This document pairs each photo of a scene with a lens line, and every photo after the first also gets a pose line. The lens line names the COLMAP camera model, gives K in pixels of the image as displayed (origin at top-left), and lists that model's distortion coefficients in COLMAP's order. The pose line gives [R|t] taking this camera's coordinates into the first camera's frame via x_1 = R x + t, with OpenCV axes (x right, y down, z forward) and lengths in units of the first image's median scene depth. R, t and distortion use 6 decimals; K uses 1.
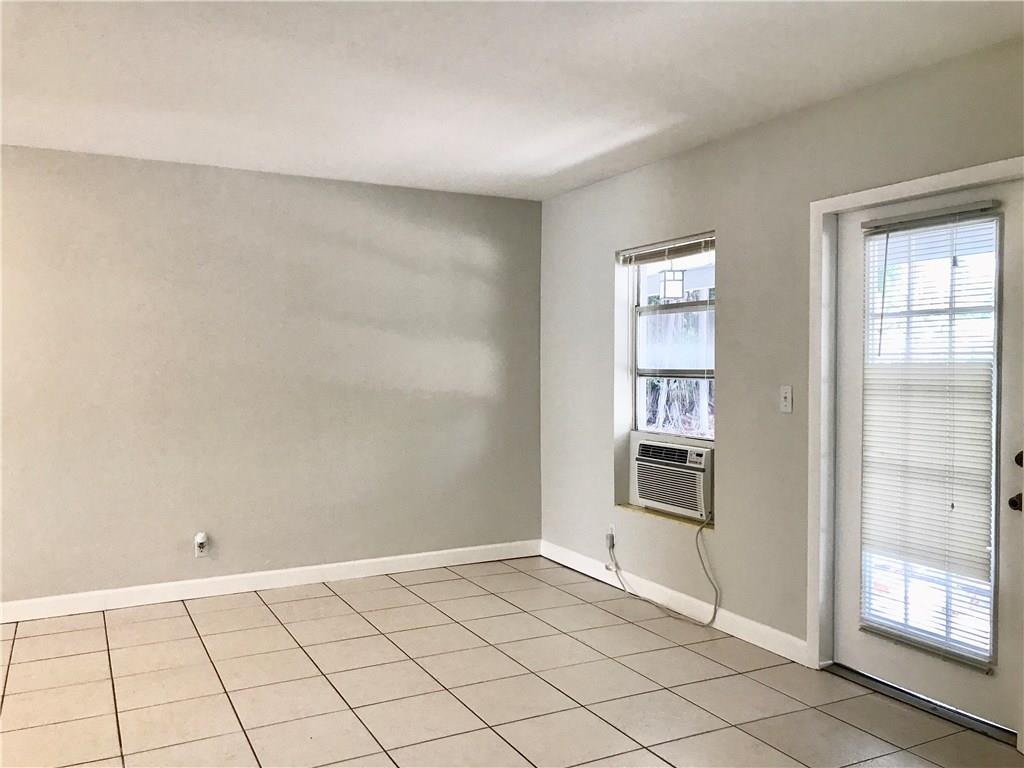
lens RADIAL K [[845.5, 0, 501.1], [0, 845.5, 381.3], [0, 0, 1]] dist [0.034429, -0.032067]
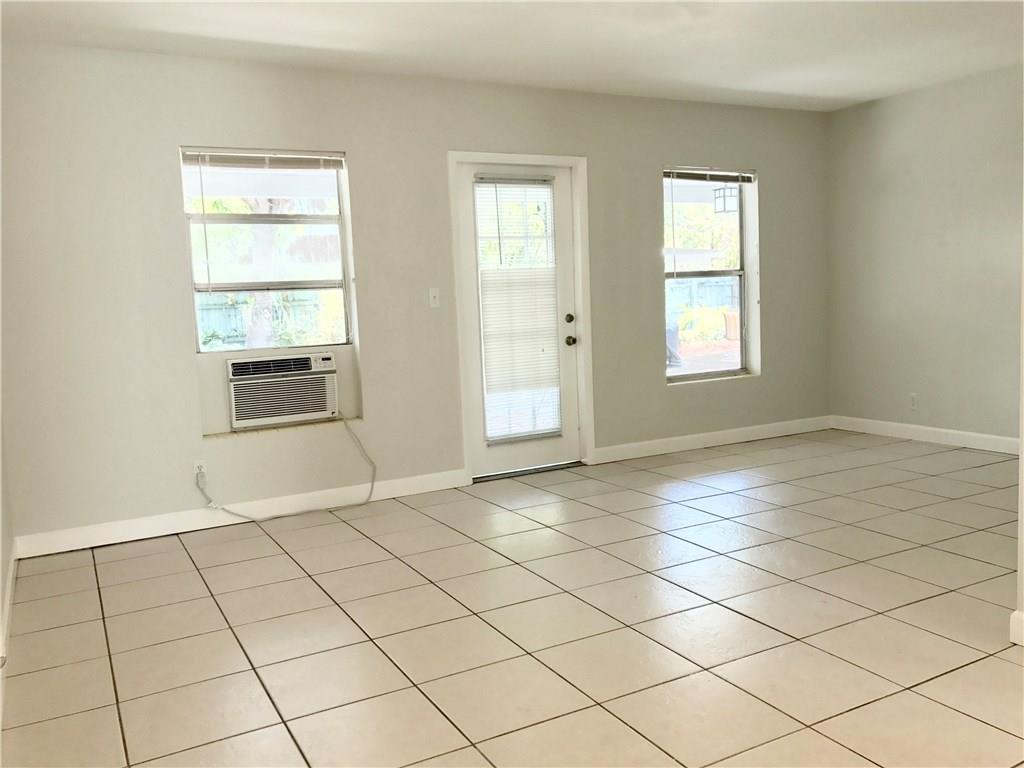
lens RADIAL K [[845.5, 0, 506.3], [0, 845.5, 381.4], [0, 0, 1]] dist [0.034429, -0.032067]
pose [[-0.028190, -0.102341, 0.994350, -0.845331], [0.065870, 0.992393, 0.104007, 0.017887], [-0.997430, 0.068430, -0.021234, 0.787497]]
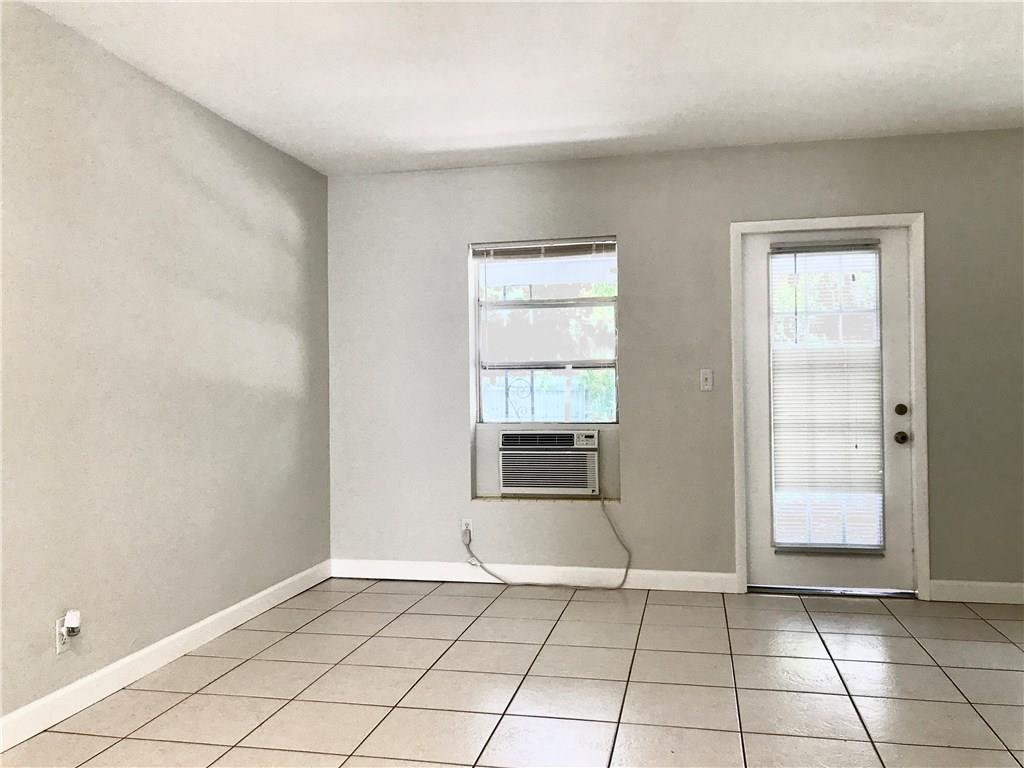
lens RADIAL K [[845.5, 0, 509.6], [0, 845.5, 376.4], [0, 0, 1]] dist [0.034429, -0.032067]
pose [[0.641295, 0.001550, 0.767293, -0.669280], [0.029306, 0.999219, -0.026512, 0.034392], [-0.766735, 0.039488, 0.640749, 0.368824]]
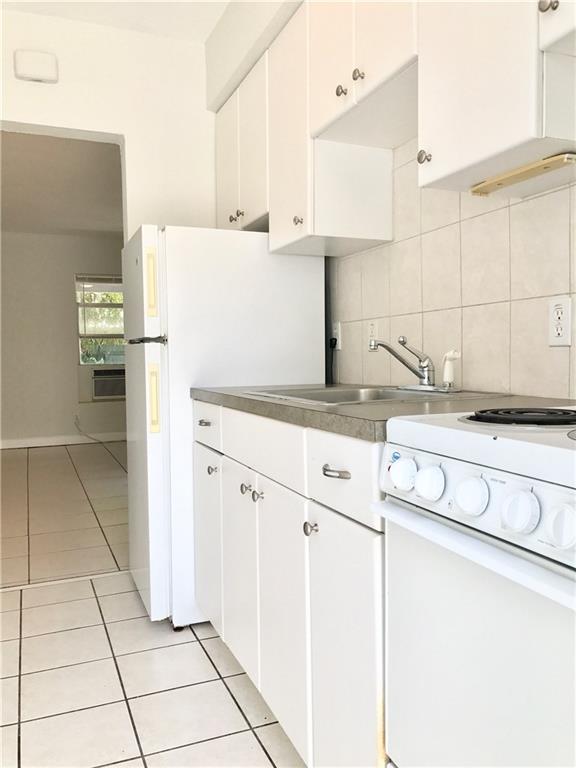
lens RADIAL K [[634.1, 0, 290.9], [0, 634.1, 385.4], [0, 0, 1]] dist [0.034429, -0.032067]
pose [[0.083448, -0.047113, 0.995398, -1.466562], [0.043272, 0.998111, 0.043614, 0.070330], [-0.995572, 0.039433, 0.085329, 0.426531]]
